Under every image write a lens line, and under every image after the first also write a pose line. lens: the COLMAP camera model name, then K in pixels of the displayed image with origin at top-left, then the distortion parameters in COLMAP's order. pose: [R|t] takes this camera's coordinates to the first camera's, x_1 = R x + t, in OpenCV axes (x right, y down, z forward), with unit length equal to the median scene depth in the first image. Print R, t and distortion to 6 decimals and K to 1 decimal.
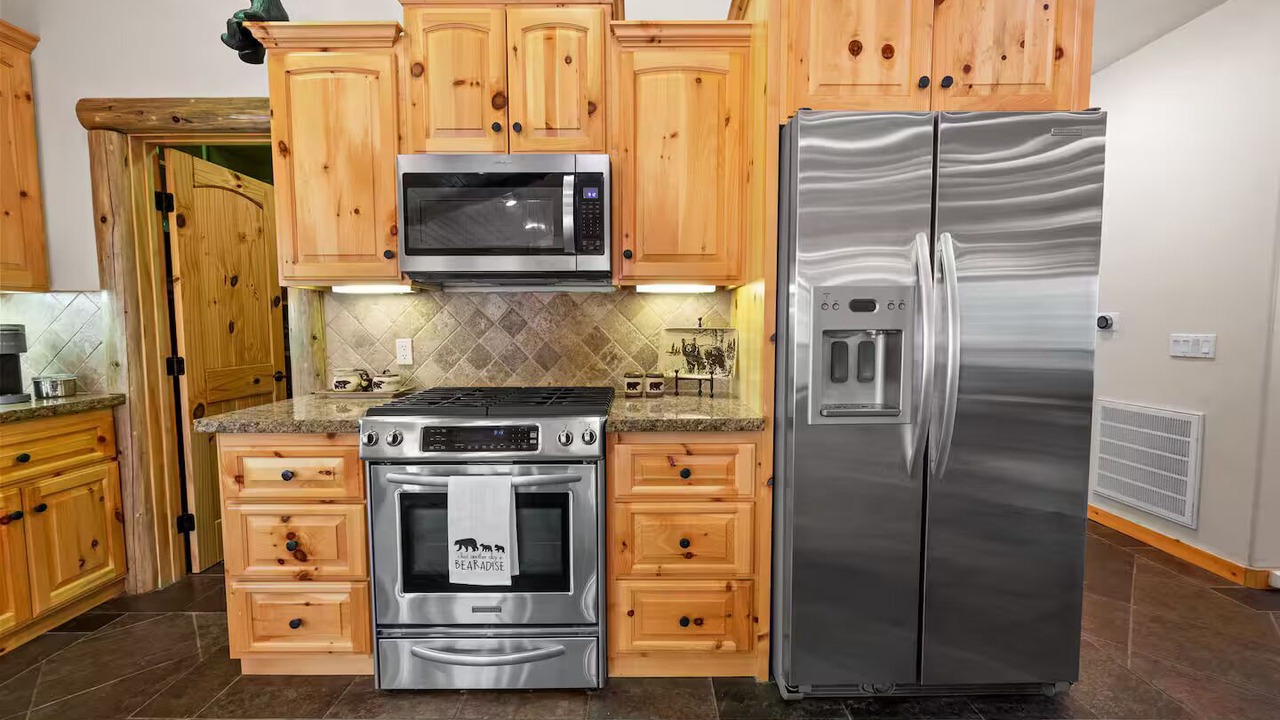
lens RADIAL K [[505.0, 0, 638.1], [0, 505.0, 359.4], [0, 0, 1]] dist [-0.001247, 0.000313]
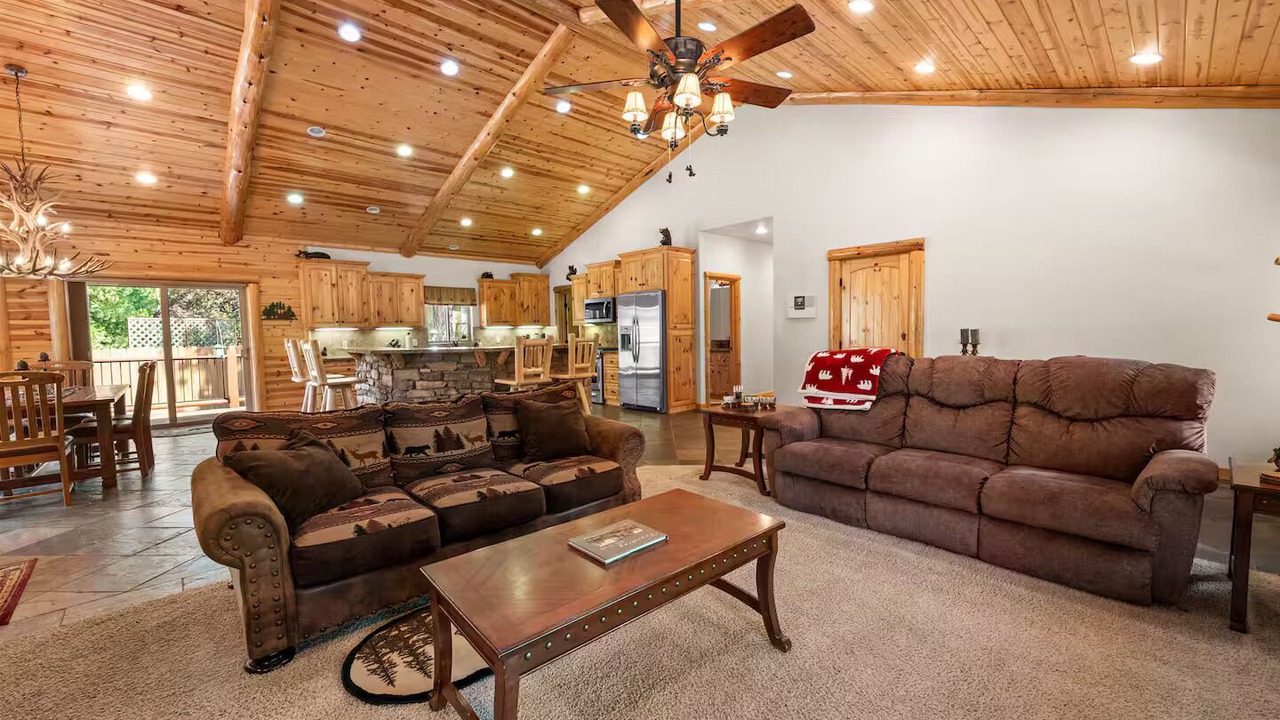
lens RADIAL K [[505.0, 0, 639.0], [0, 505.0, 360.8], [0, 0, 1]] dist [-0.001247, 0.000313]
pose [[0.688550, 0.036179, -0.724286, 3.506590], [-0.033688, 0.999272, 0.017888, 0.098586], [0.724406, 0.012083, 0.689268, -2.044739]]
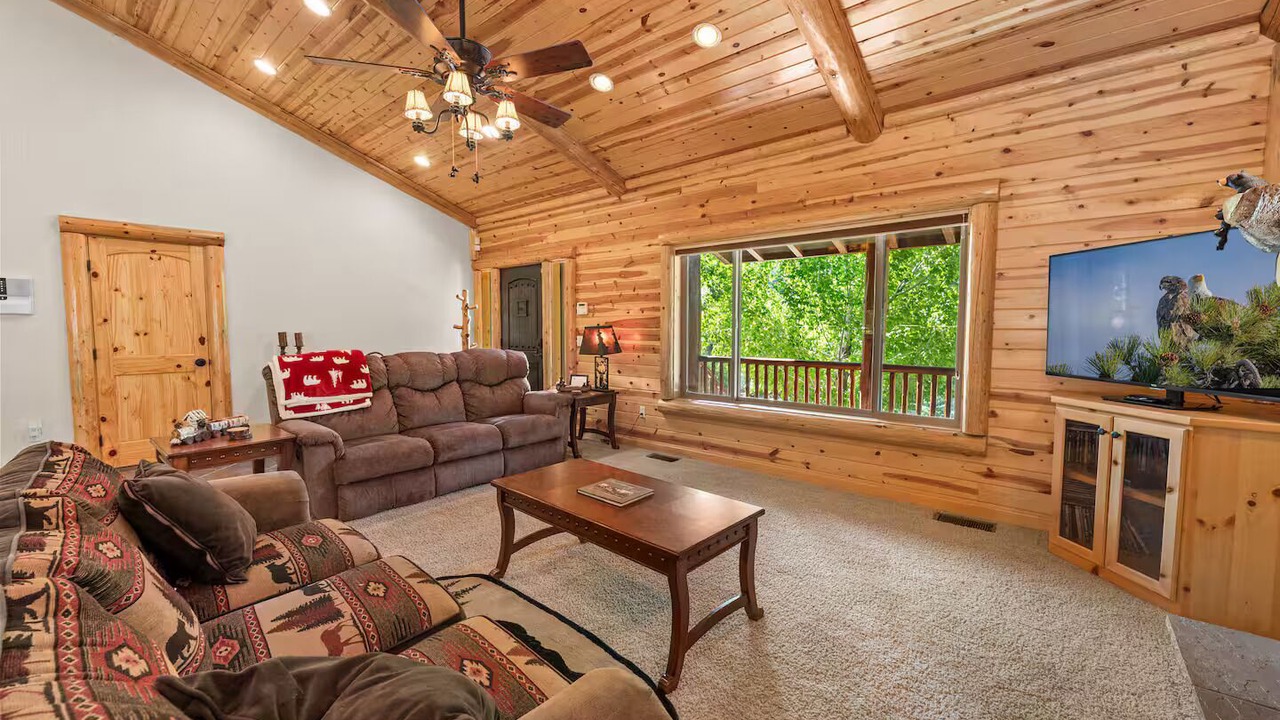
lens RADIAL K [[505.0, 0, 638.5], [0, 505.0, 361.3], [0, 0, 1]] dist [-0.001247, 0.000313]
pose [[0.640434, -0.047894, 0.766518, 1.828957], [0.049317, 0.998558, 0.021187, 0.117747], [-0.766428, 0.024234, 0.641873, -2.255548]]
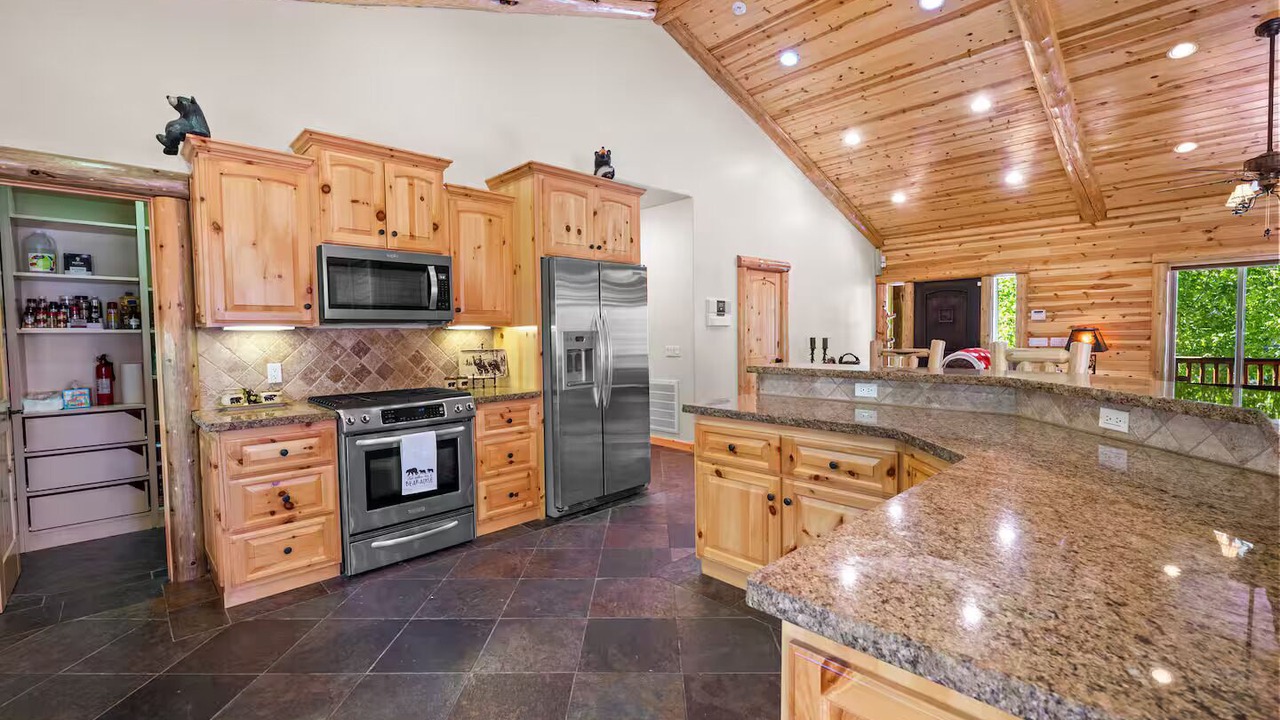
lens RADIAL K [[549.0, 0, 640.0], [0, 549.0, 360.0], [0, 0, 1]] dist [-0.003708, 0.000116]
pose [[0.715916, -0.040143, 0.697031, -0.936277], [0.059571, 0.998217, -0.003696, 0.015912], [-0.695640, 0.044169, 0.717031, -0.853620]]
